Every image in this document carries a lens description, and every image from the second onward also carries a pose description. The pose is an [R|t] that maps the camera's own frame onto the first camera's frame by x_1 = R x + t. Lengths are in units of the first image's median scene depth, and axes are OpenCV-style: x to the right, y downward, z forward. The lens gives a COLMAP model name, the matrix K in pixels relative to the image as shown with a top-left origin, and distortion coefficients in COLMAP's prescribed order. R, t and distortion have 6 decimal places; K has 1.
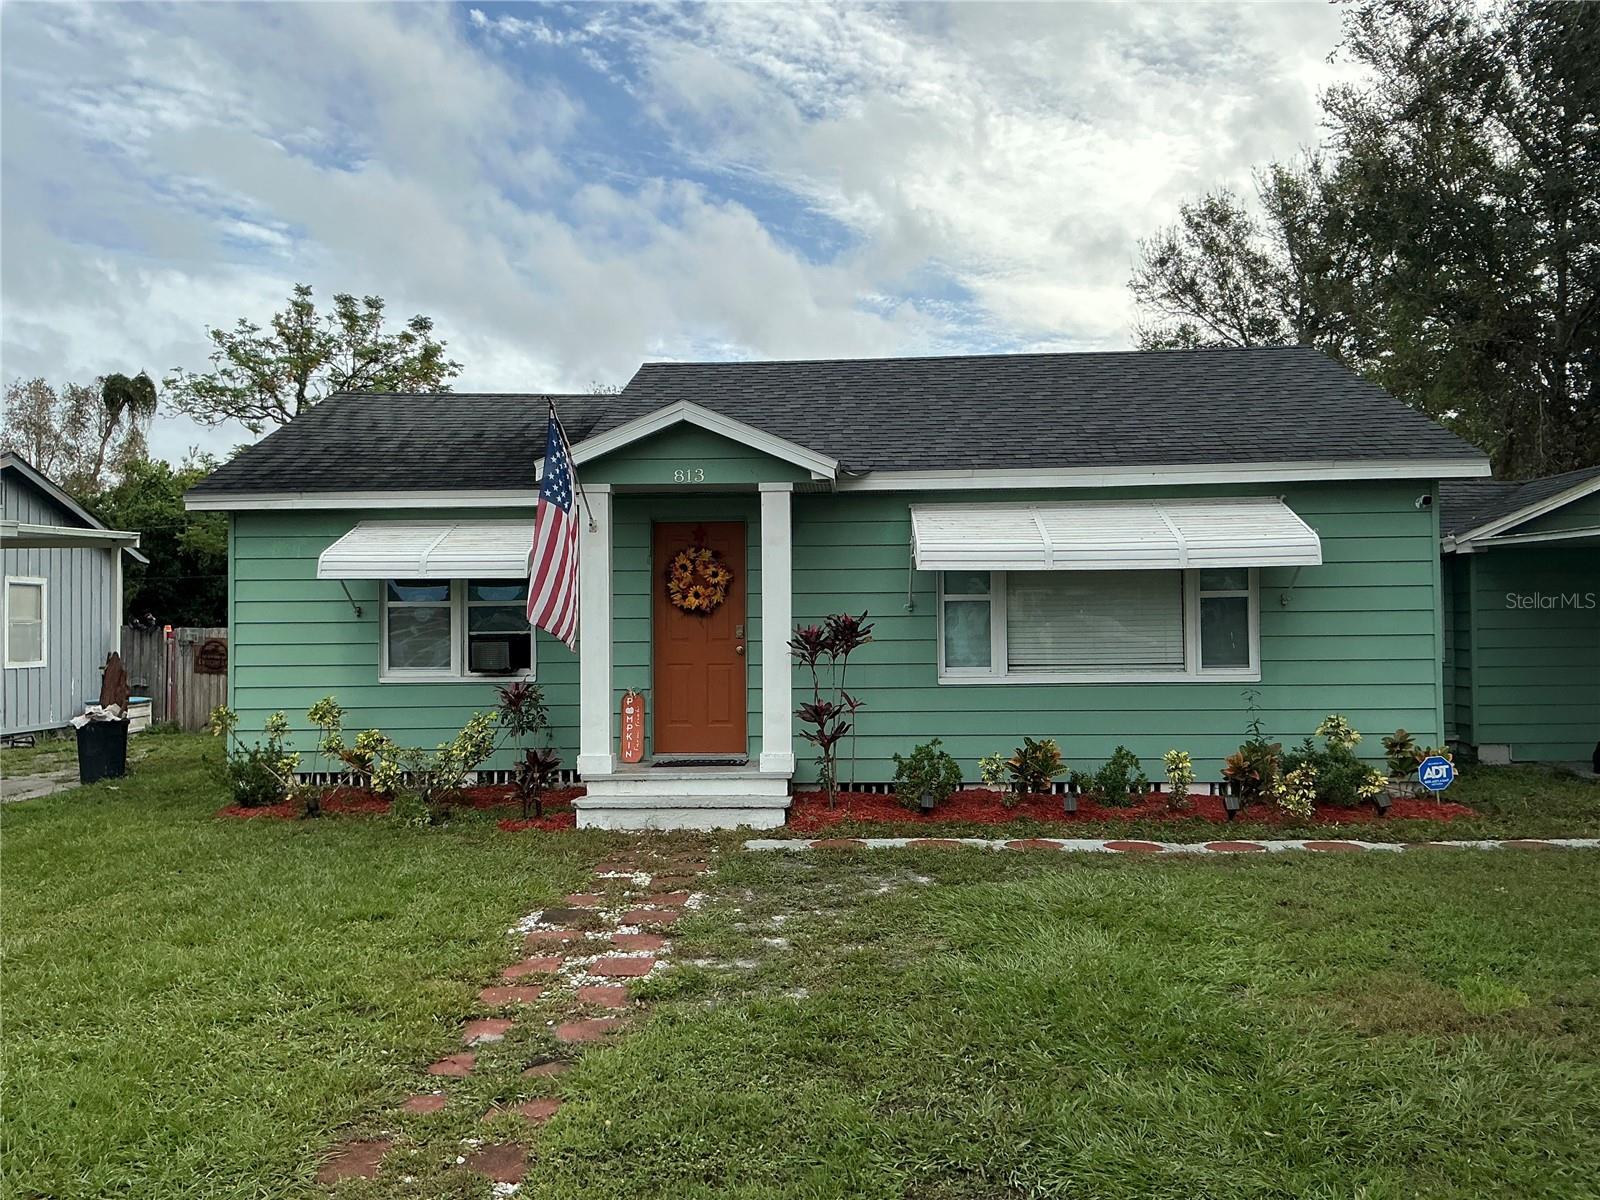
lens RADIAL K [[1249.4, 0, 804.4], [0, 1249.4, 660.7], [0, 0, 1]] dist [0.073206, -0.168839]
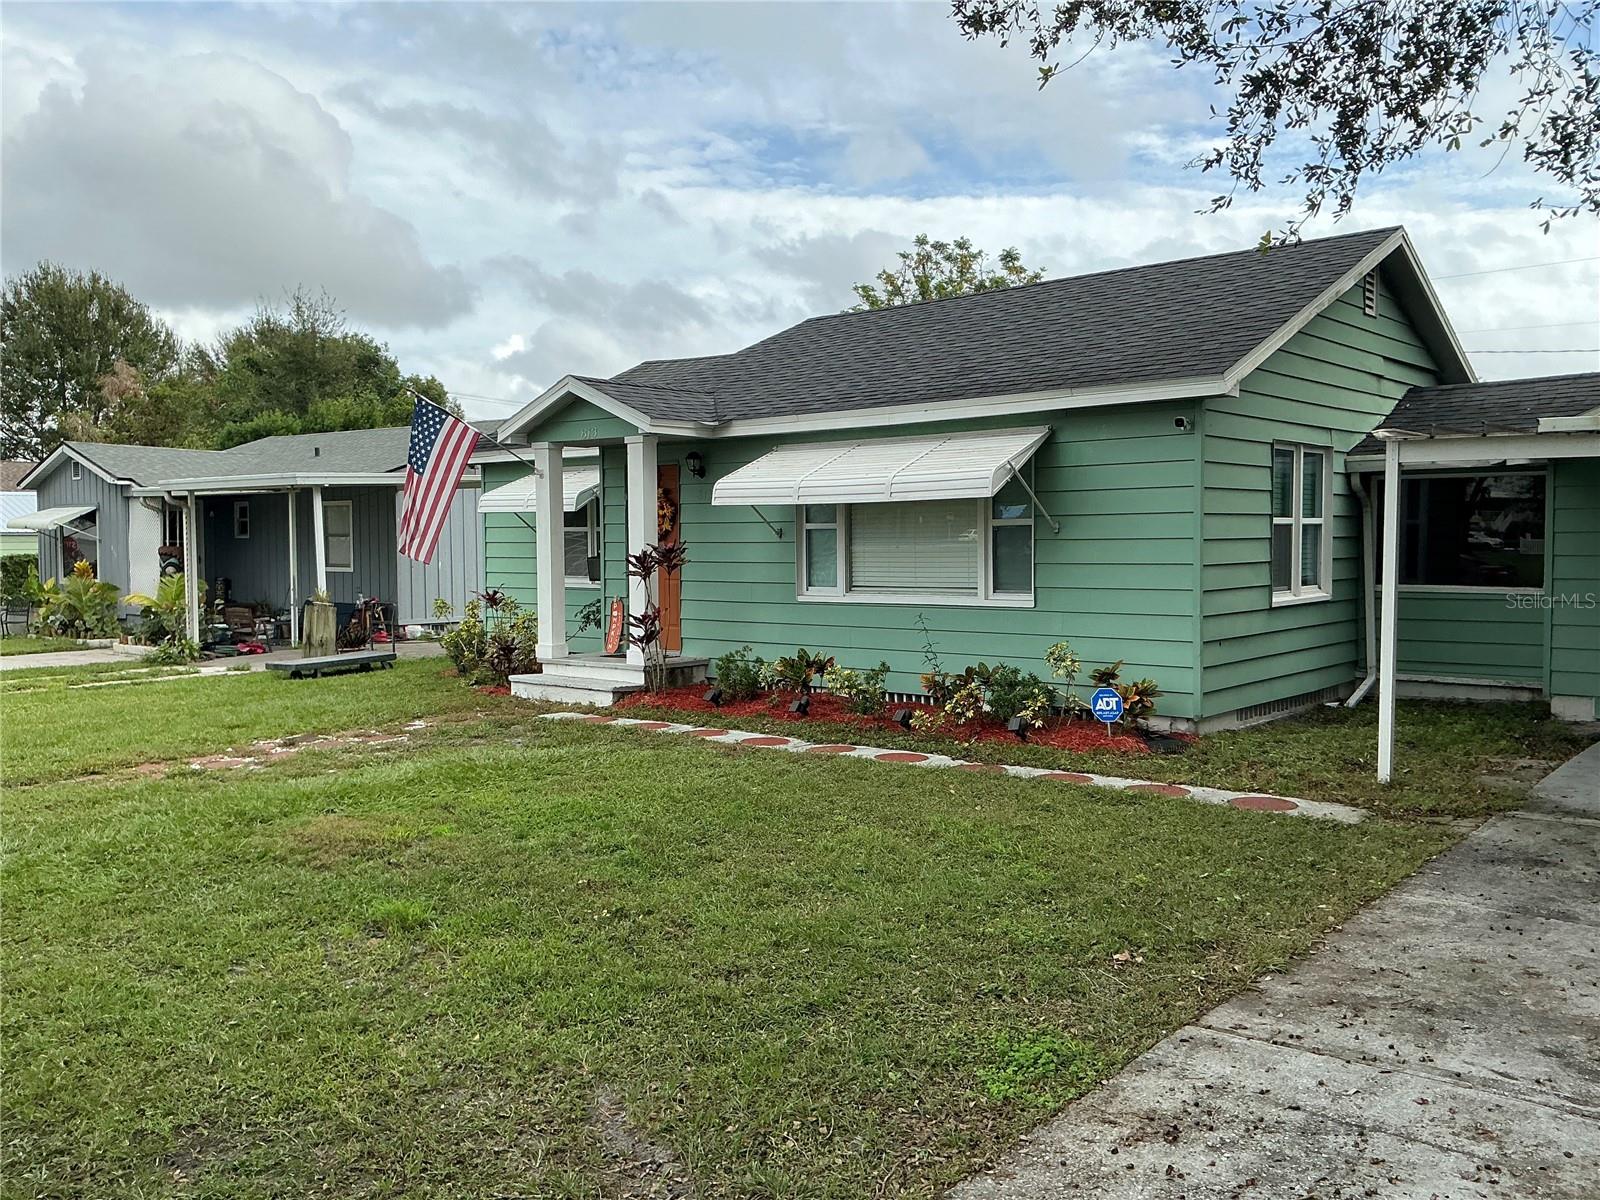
lens RADIAL K [[1337.1, 0, 800.0], [0, 1337.1, 600.0], [0, 0, 1]] dist [0.120153, -0.221803]
pose [[0.799037, 0.031420, -0.600460, 0.859822], [-0.022198, 0.999494, 0.022762, -0.010318], [0.600872, -0.004859, 0.799331, 0.013443]]
